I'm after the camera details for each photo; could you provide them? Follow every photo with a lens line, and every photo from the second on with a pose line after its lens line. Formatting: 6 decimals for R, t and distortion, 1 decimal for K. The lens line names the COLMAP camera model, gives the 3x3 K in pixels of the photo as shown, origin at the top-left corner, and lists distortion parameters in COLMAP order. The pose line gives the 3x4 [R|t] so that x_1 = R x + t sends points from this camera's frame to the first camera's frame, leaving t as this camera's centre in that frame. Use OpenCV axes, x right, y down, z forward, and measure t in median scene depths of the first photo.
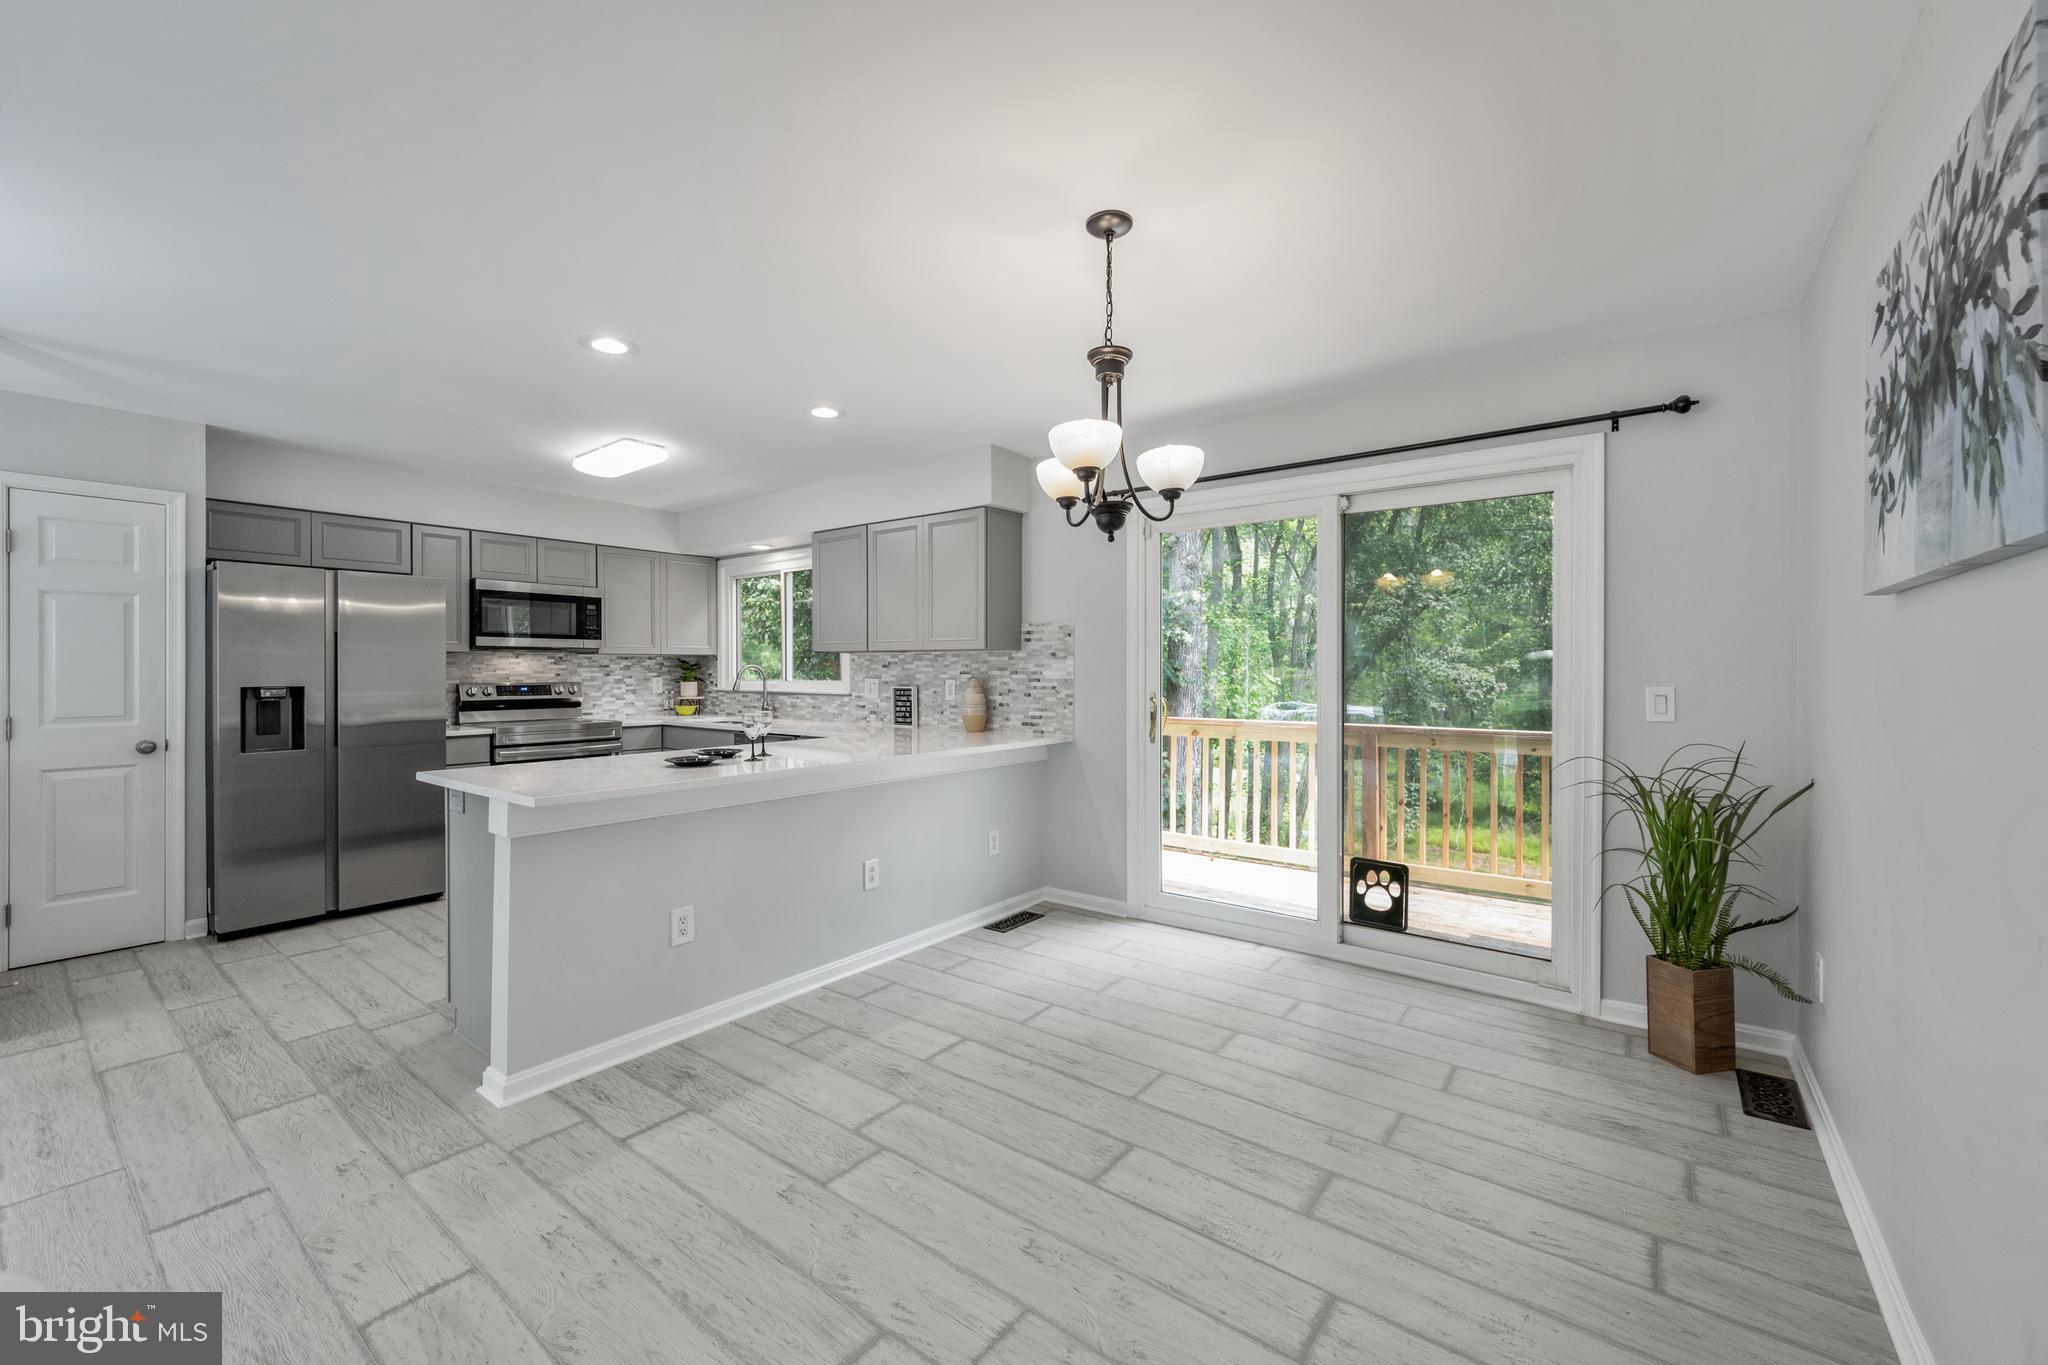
lens RADIAL K [[817.5, 0, 1018.5], [0, 817.5, 670.2], [0, 0, 1]] dist [-0.000428, -0.000151]
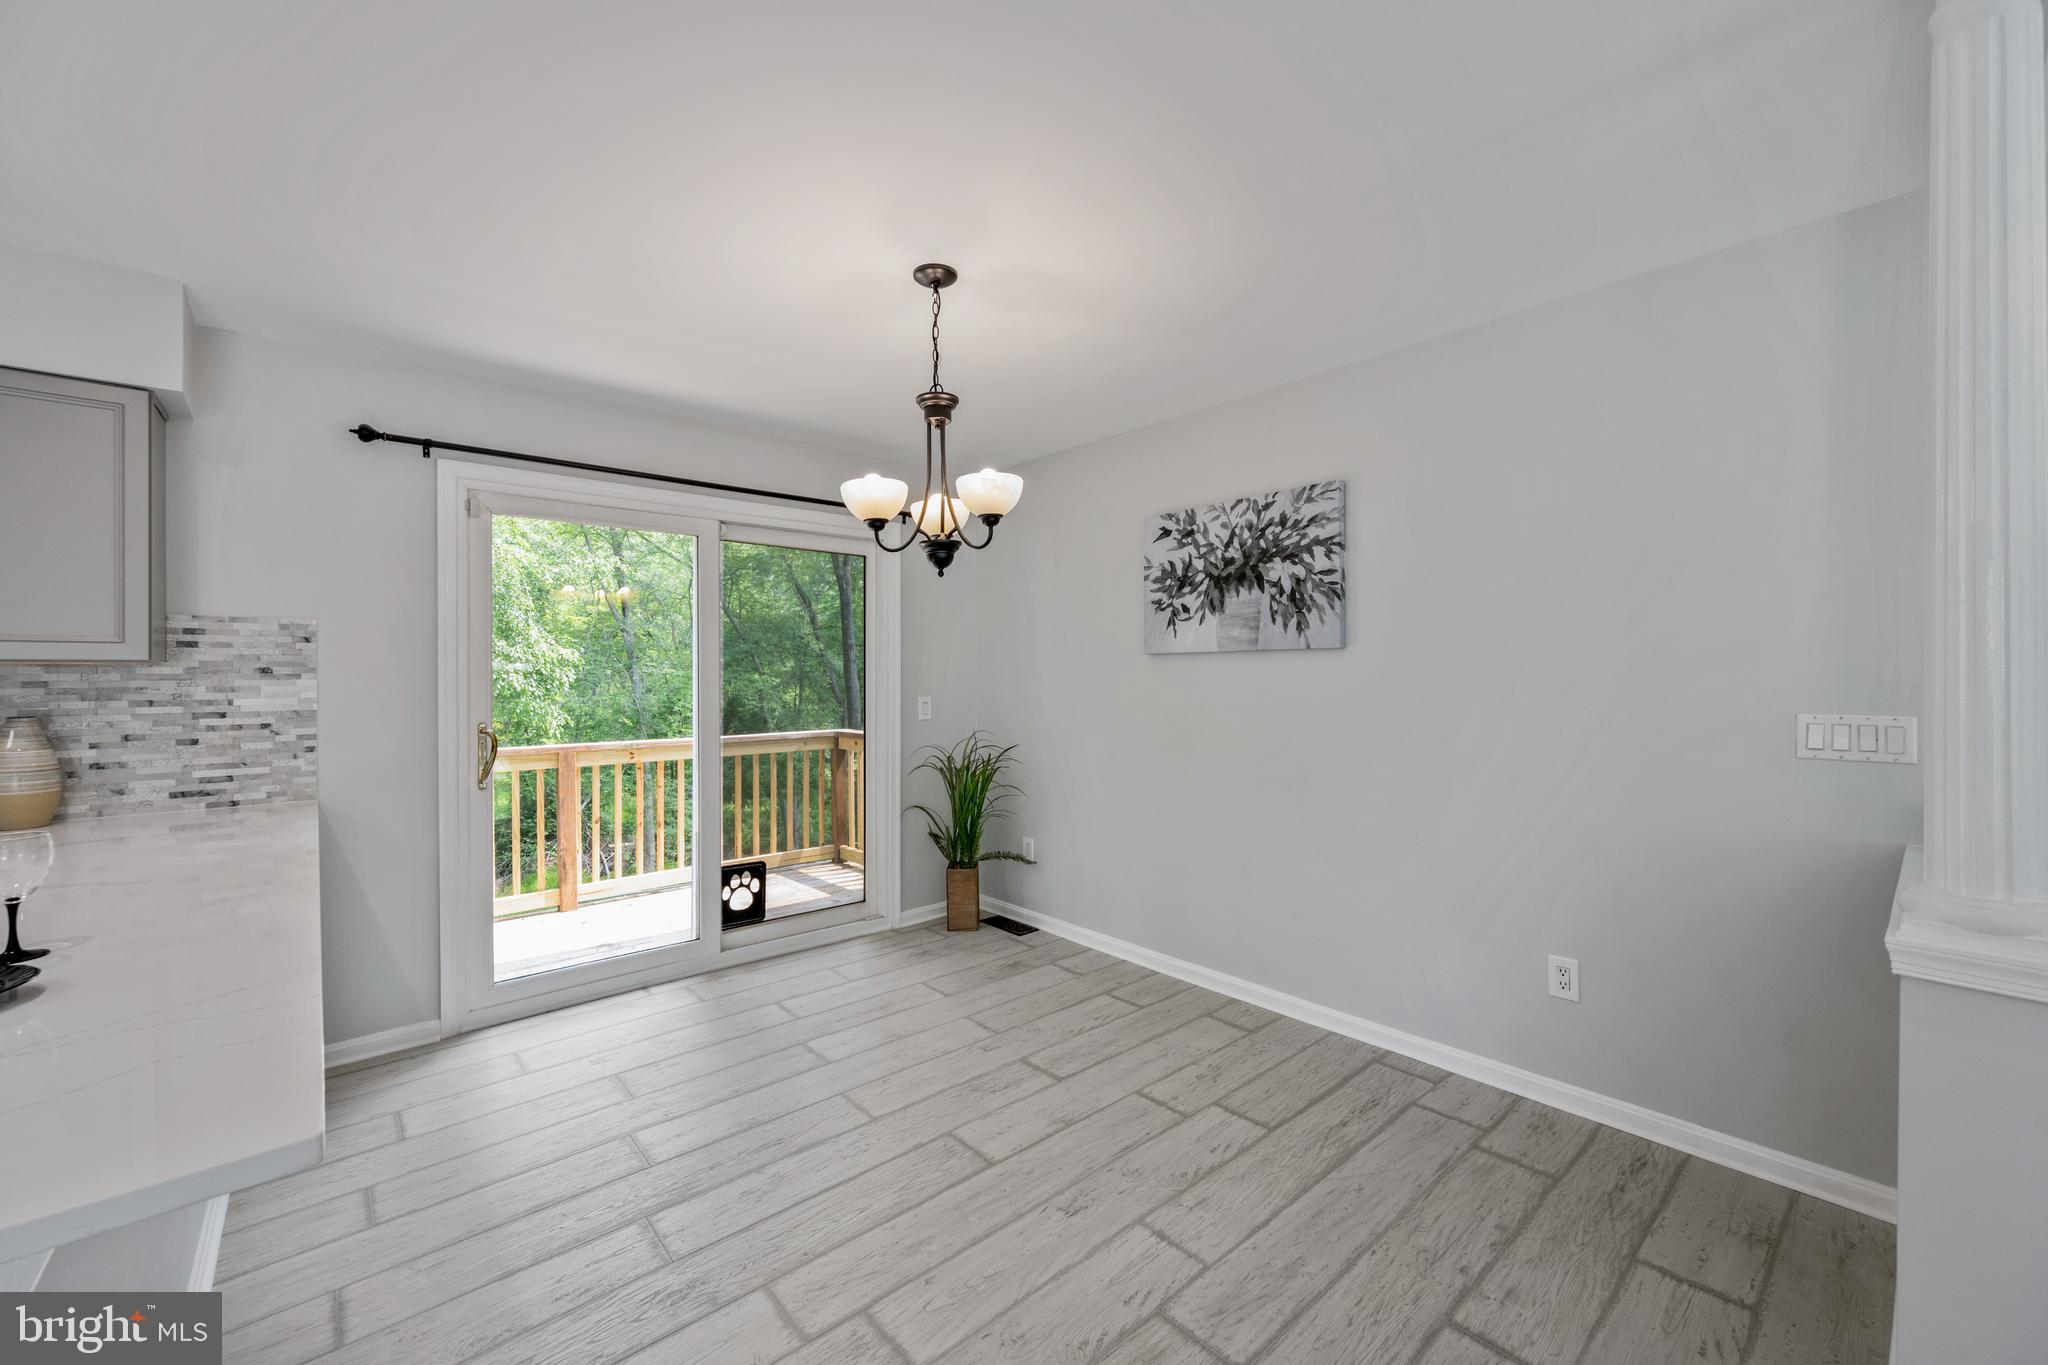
lens RADIAL K [[812.3, 0, 1027.6], [0, 812.3, 680.0], [0, 0, 1]] dist [-0.000936, -0.000125]
pose [[0.185119, -0.007901, 0.982684, -0.752043], [0.003370, 0.999967, 0.007405, -0.025621], [-0.982710, 0.001941, 0.185139, 0.580706]]
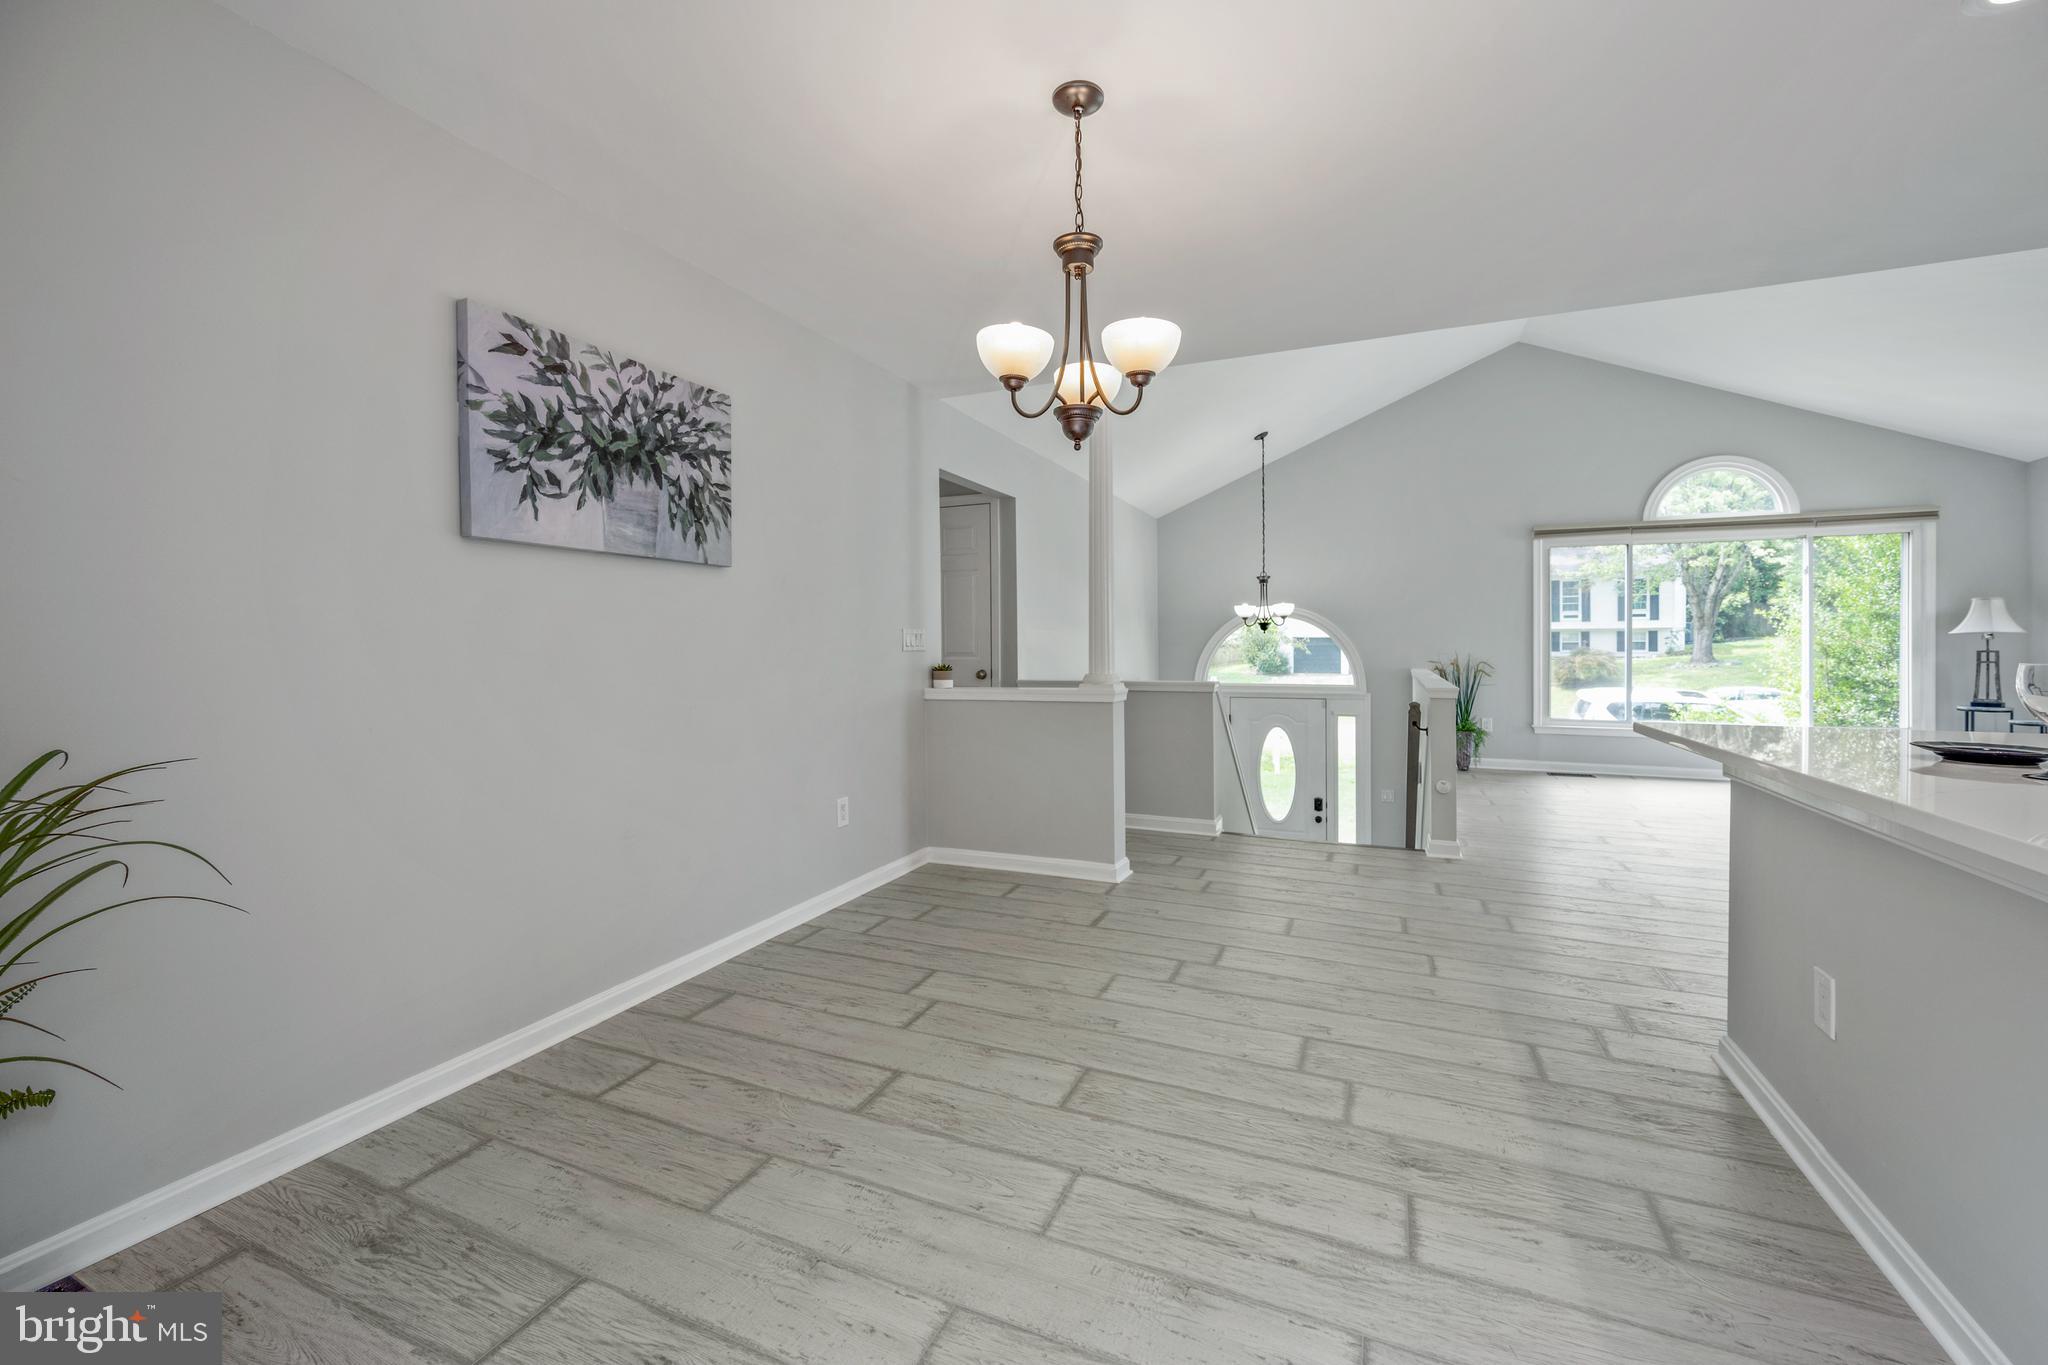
lens RADIAL K [[810.7, 0, 1038.7], [0, 810.7, 653.1], [0, 0, 1]] dist [0.001037, 0.000076]
pose [[-0.967172, 0.007100, -0.254024, 0.326467], [0.005346, 0.999957, 0.007593, 0.053210], [0.254067, 0.005985, -0.967168, 1.562668]]
